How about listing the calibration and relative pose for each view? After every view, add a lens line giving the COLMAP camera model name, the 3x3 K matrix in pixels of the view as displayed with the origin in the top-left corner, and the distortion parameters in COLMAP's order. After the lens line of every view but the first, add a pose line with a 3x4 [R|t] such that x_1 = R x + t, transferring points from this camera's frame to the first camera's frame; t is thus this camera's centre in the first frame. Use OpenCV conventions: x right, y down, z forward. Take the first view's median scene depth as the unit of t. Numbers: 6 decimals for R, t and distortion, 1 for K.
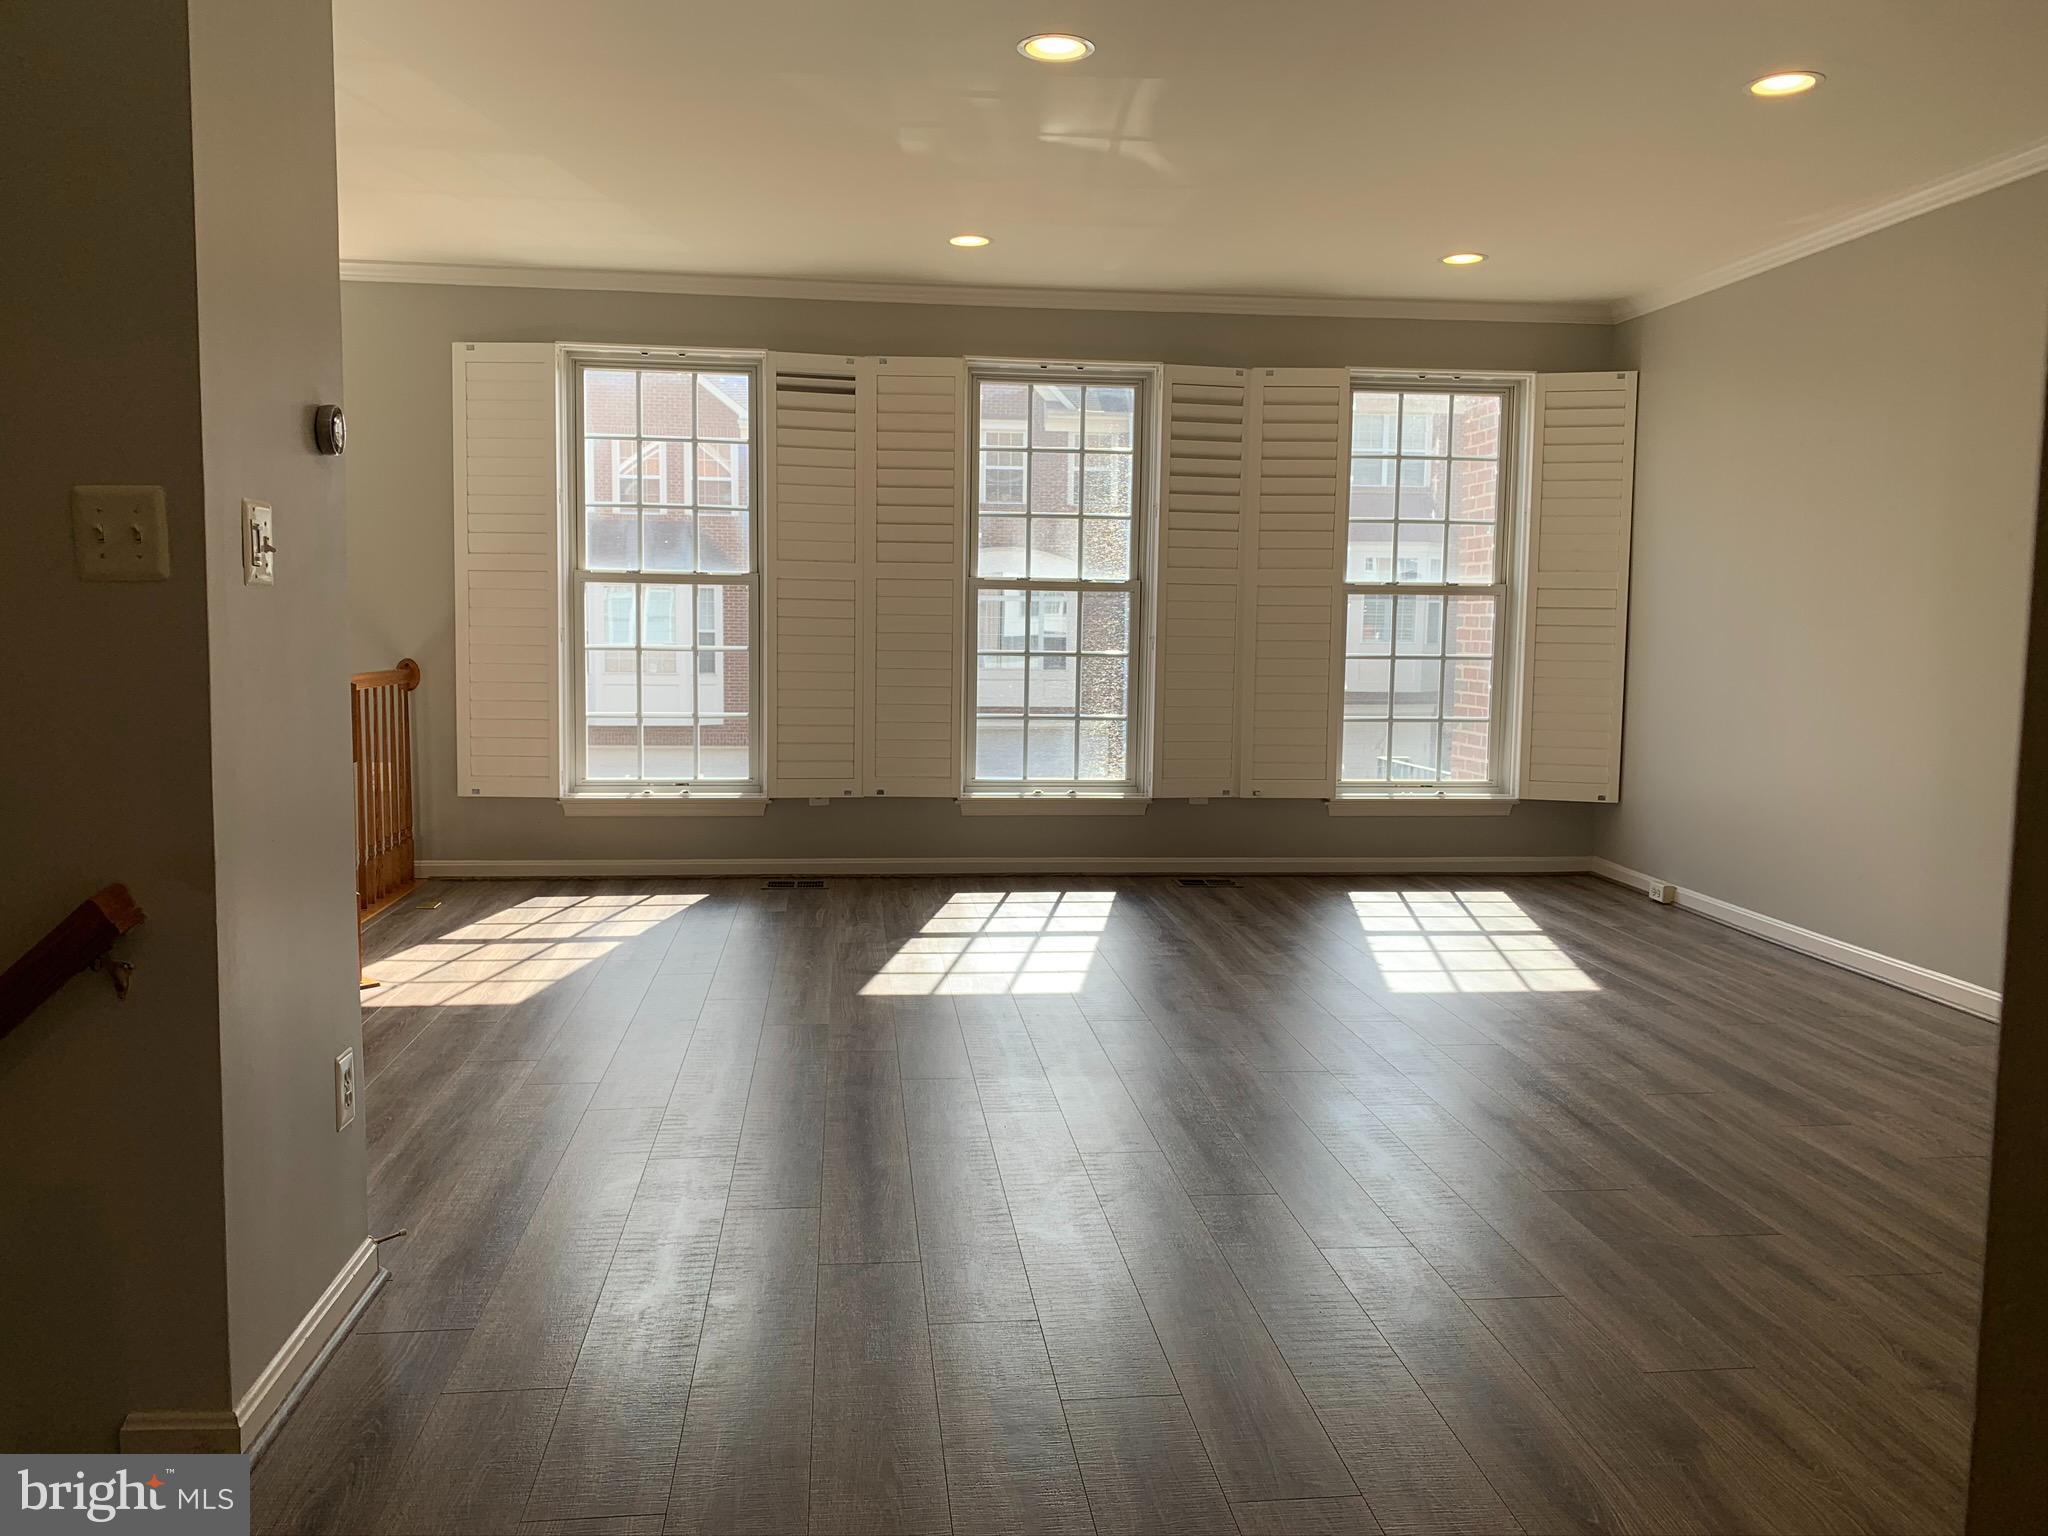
lens RADIAL K [[1570.5, 0, 1015.9], [0, 1570.5, 760.0], [0, 0, 1]] dist [0.007402, -0.013770]
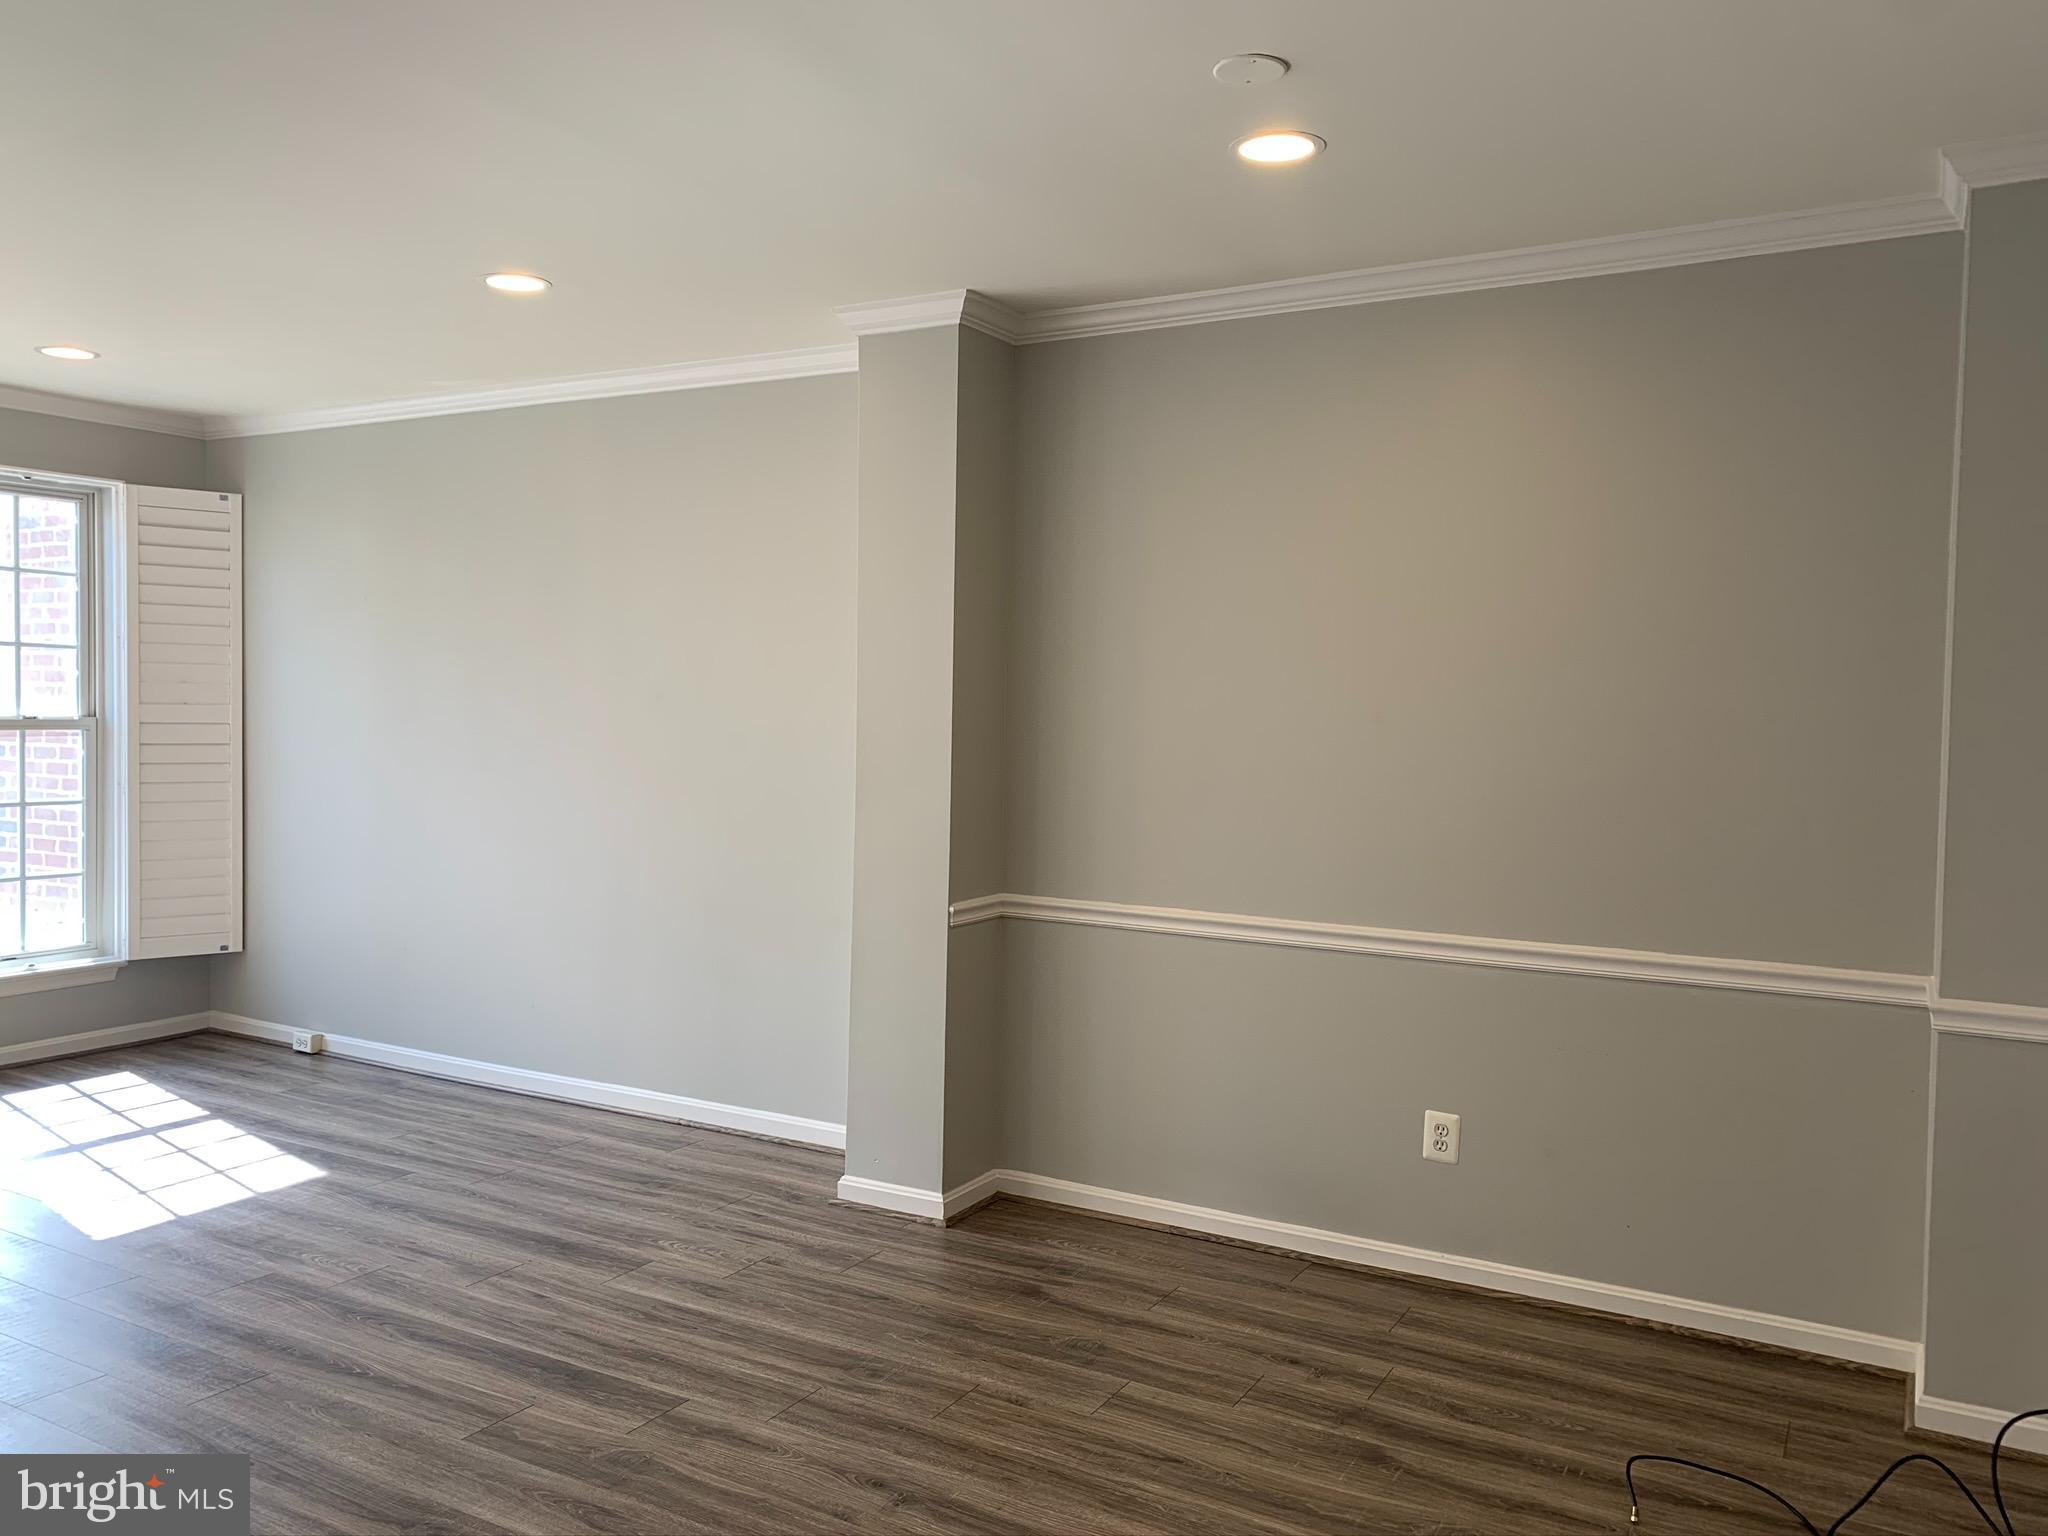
lens RADIAL K [[1570.5, 0, 1009.0], [0, 1570.5, 762.4], [0, 0, 1]] dist [0.007402, -0.013770]
pose [[0.588359, -0.030600, 0.808021, -0.121847], [0.066988, 0.997693, -0.010994, -0.053514], [-0.805820, 0.060596, 0.589052, 0.094298]]
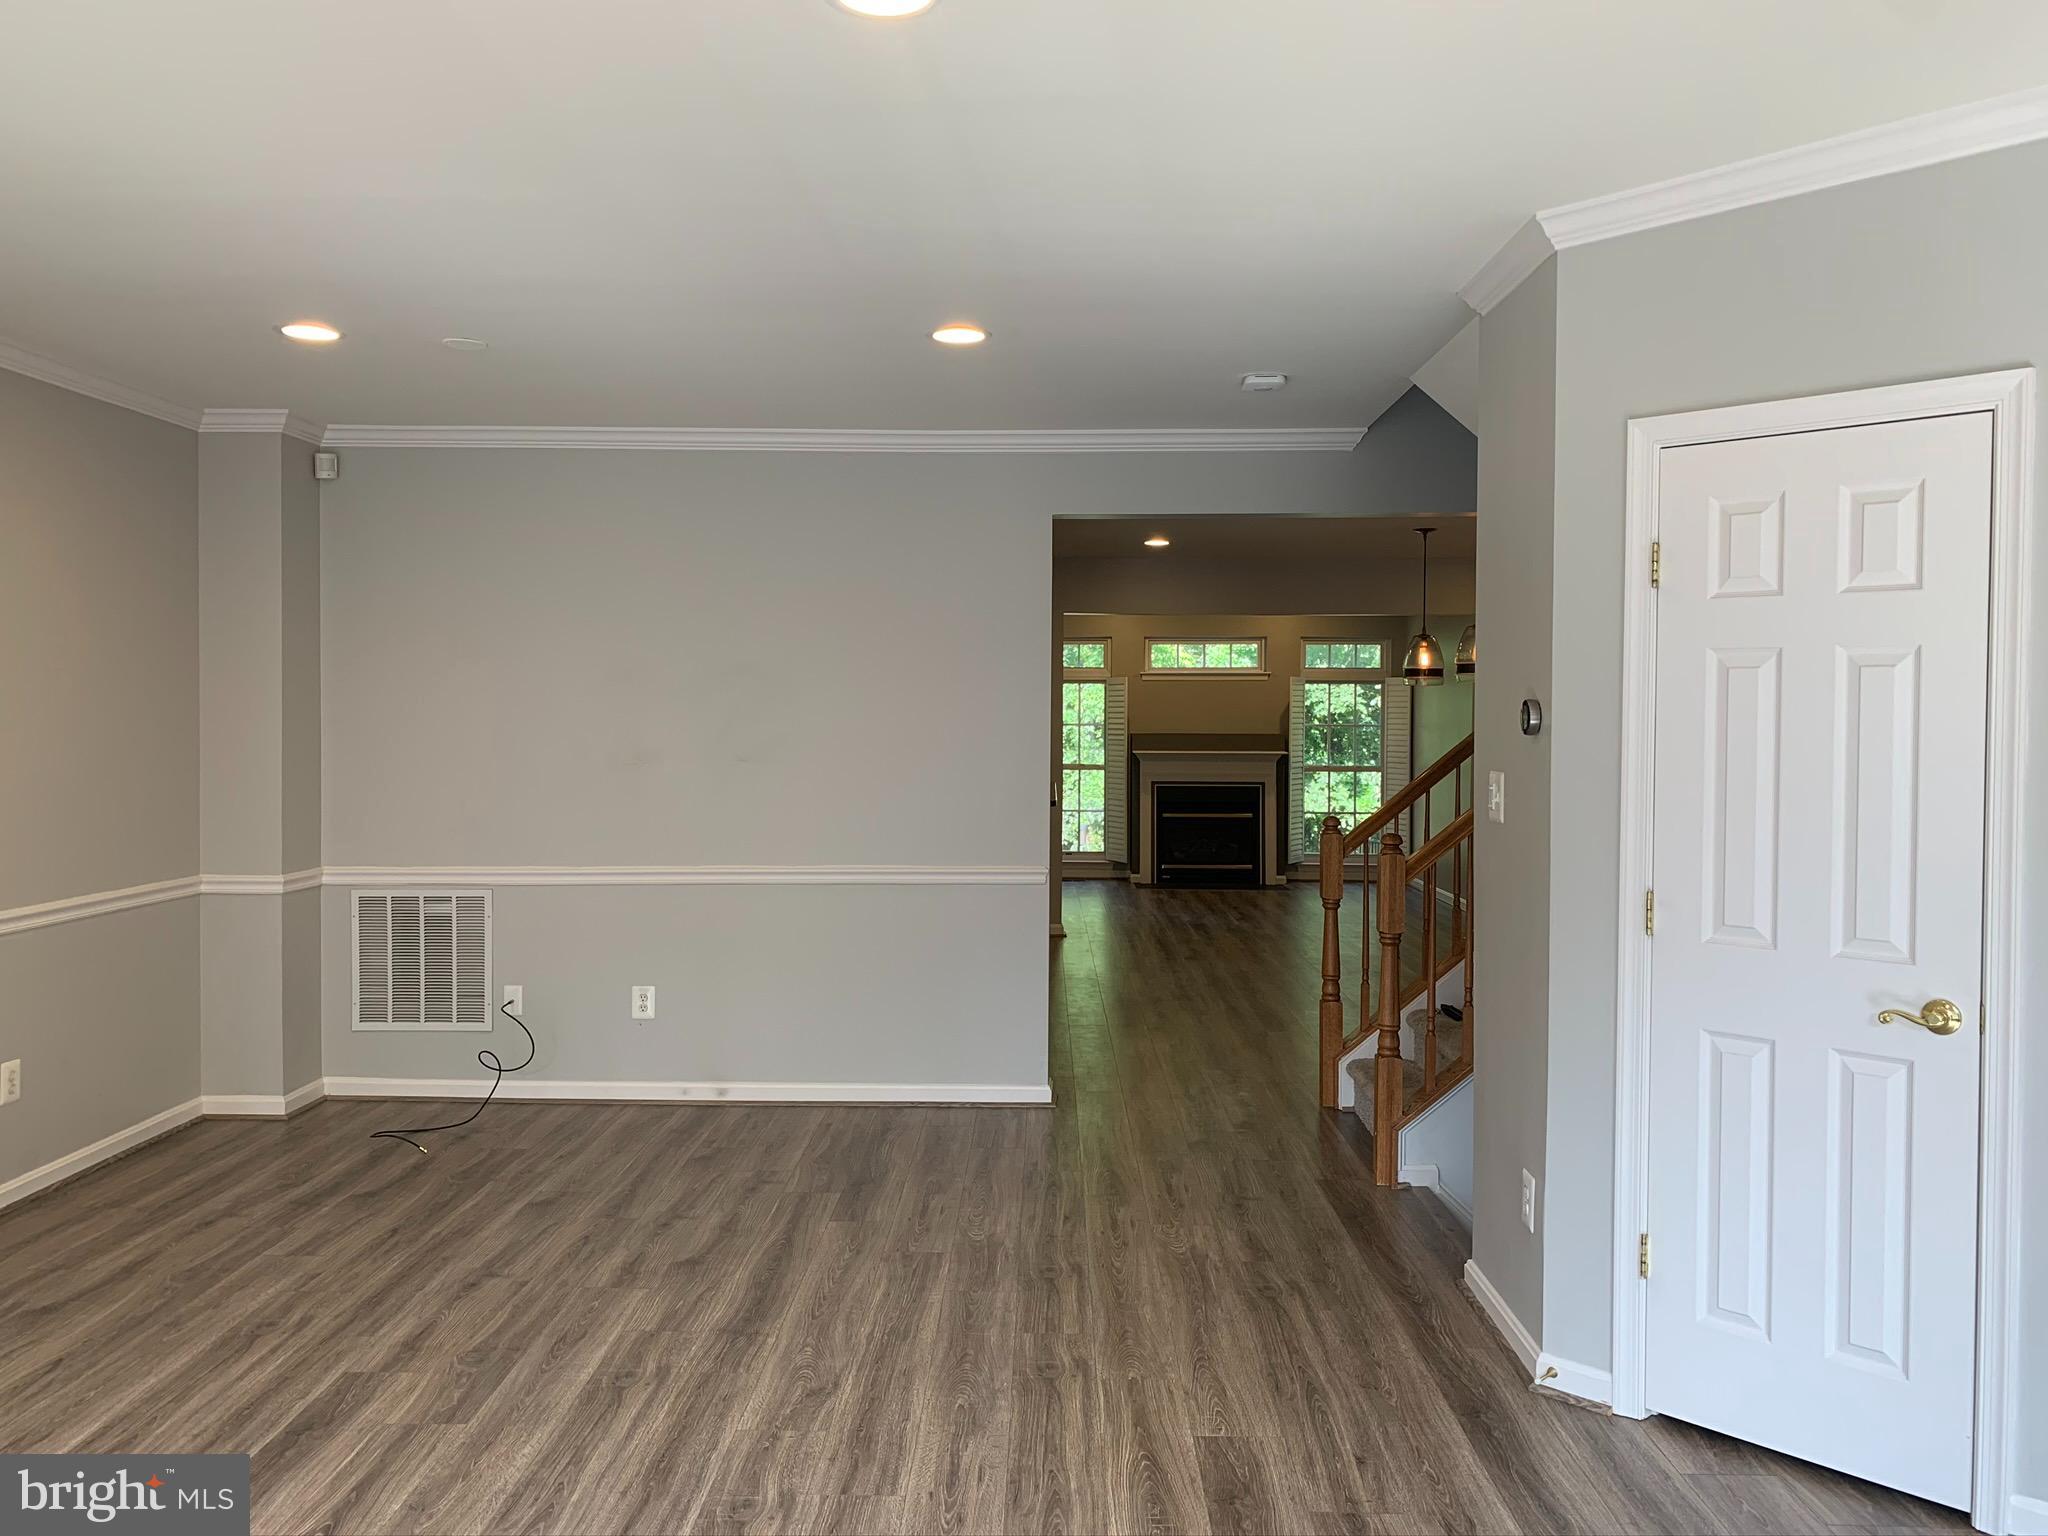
lens RADIAL K [[1570.5, 0, 1020.1], [0, 1570.5, 766.5], [0, 0, 1]] dist [0.007402, -0.013770]
pose [[-0.991969, -0.021343, 0.124665, -0.071820], [-0.005407, 0.991914, 0.126796, -0.151505], [-0.126363, 0.125103, -0.984064, 1.072472]]
